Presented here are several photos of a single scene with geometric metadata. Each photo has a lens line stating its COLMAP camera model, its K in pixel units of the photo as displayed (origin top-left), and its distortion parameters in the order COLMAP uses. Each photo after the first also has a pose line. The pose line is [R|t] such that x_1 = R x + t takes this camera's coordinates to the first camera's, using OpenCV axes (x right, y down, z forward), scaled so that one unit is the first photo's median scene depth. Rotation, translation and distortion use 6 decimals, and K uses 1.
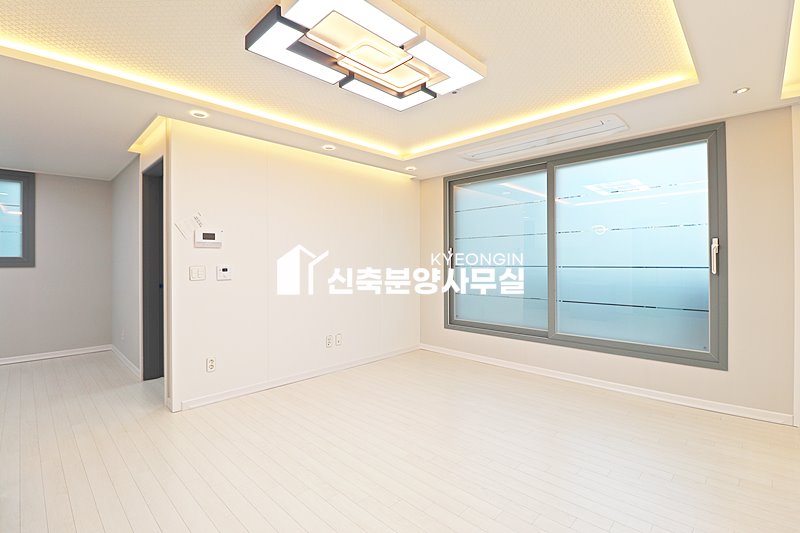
lens RADIAL K [[371.7, 0, 402.4], [0, 371.7, 258.0], [0, 0, 1]] dist [-0.002481, -0.010927]
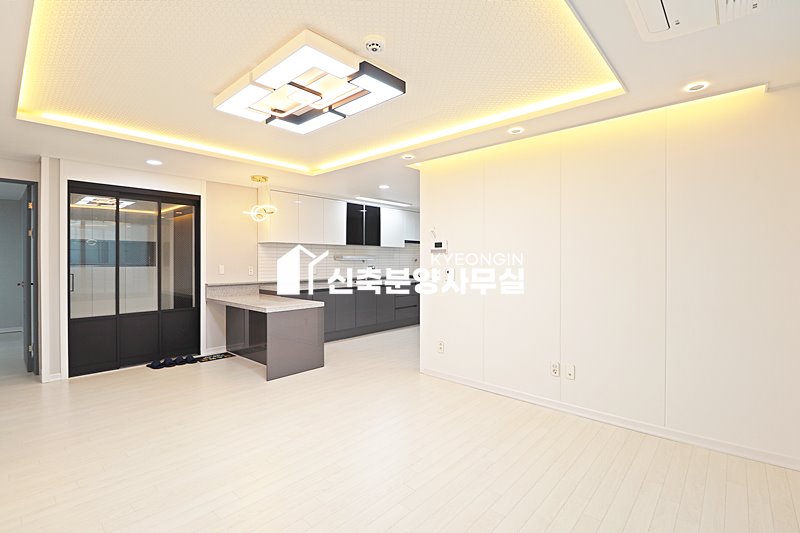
lens RADIAL K [[371.7, 0, 397.5], [0, 371.7, 261.5], [0, 0, 1]] dist [-0.002481, -0.010927]
pose [[0.031007, 0.012349, -0.999443, 0.632017], [0.006083, 0.999903, 0.012543, -0.016296], [0.999501, -0.006468, 0.030929, 0.712517]]
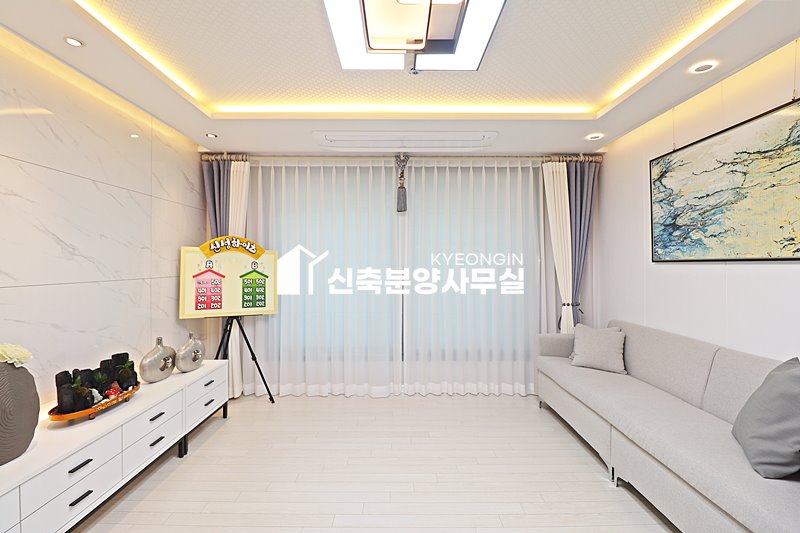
lens RADIAL K [[371.7, 0, 394.1], [0, 371.7, 264.2], [0, 0, 1]] dist [-0.002481, -0.010927]
pose [[-0.704560, -0.003007, -0.709638, 0.247835], [0.000645, 0.999988, -0.004878, -0.015202], [0.709644, -0.003894, -0.704550, 0.818918]]
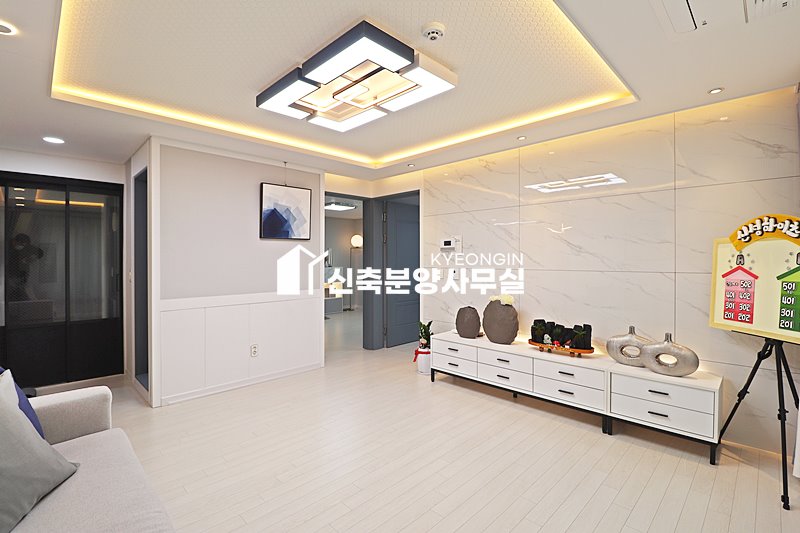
lens RADIAL K [[371.7, 0, 404.8], [0, 371.7, 261.8], [0, 0, 1]] dist [-0.002481, -0.010927]
pose [[-0.009874, -0.009968, 0.999902, -0.693177], [-0.003516, 0.999944, 0.009933, -0.017462], [-0.999945, -0.003418, -0.009908, 0.479356]]
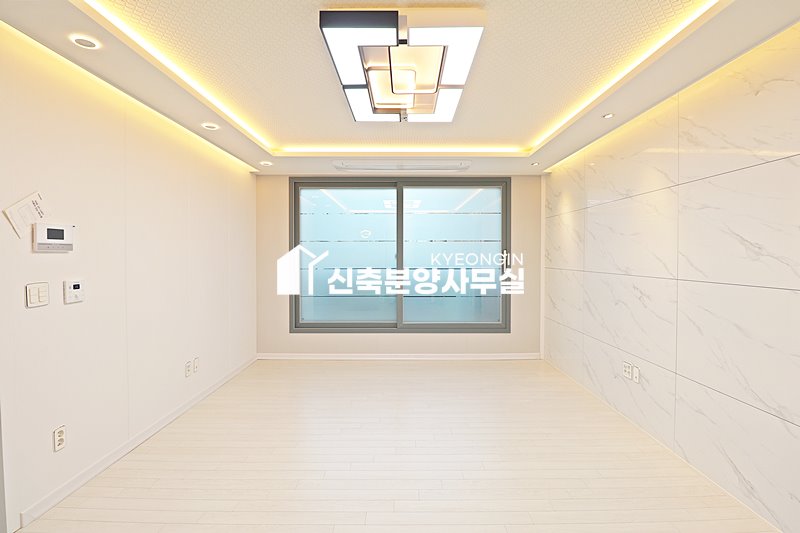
lens RADIAL K [[371.7, 0, 404.5], [0, 371.7, 260.6], [0, 0, 1]] dist [-0.002481, -0.010927]
pose [[0.710391, -0.004806, 0.703791, -0.467438], [-0.009991, 0.999807, 0.016912, -0.025998], [-0.703736, -0.019046, 0.710206, 0.138380]]
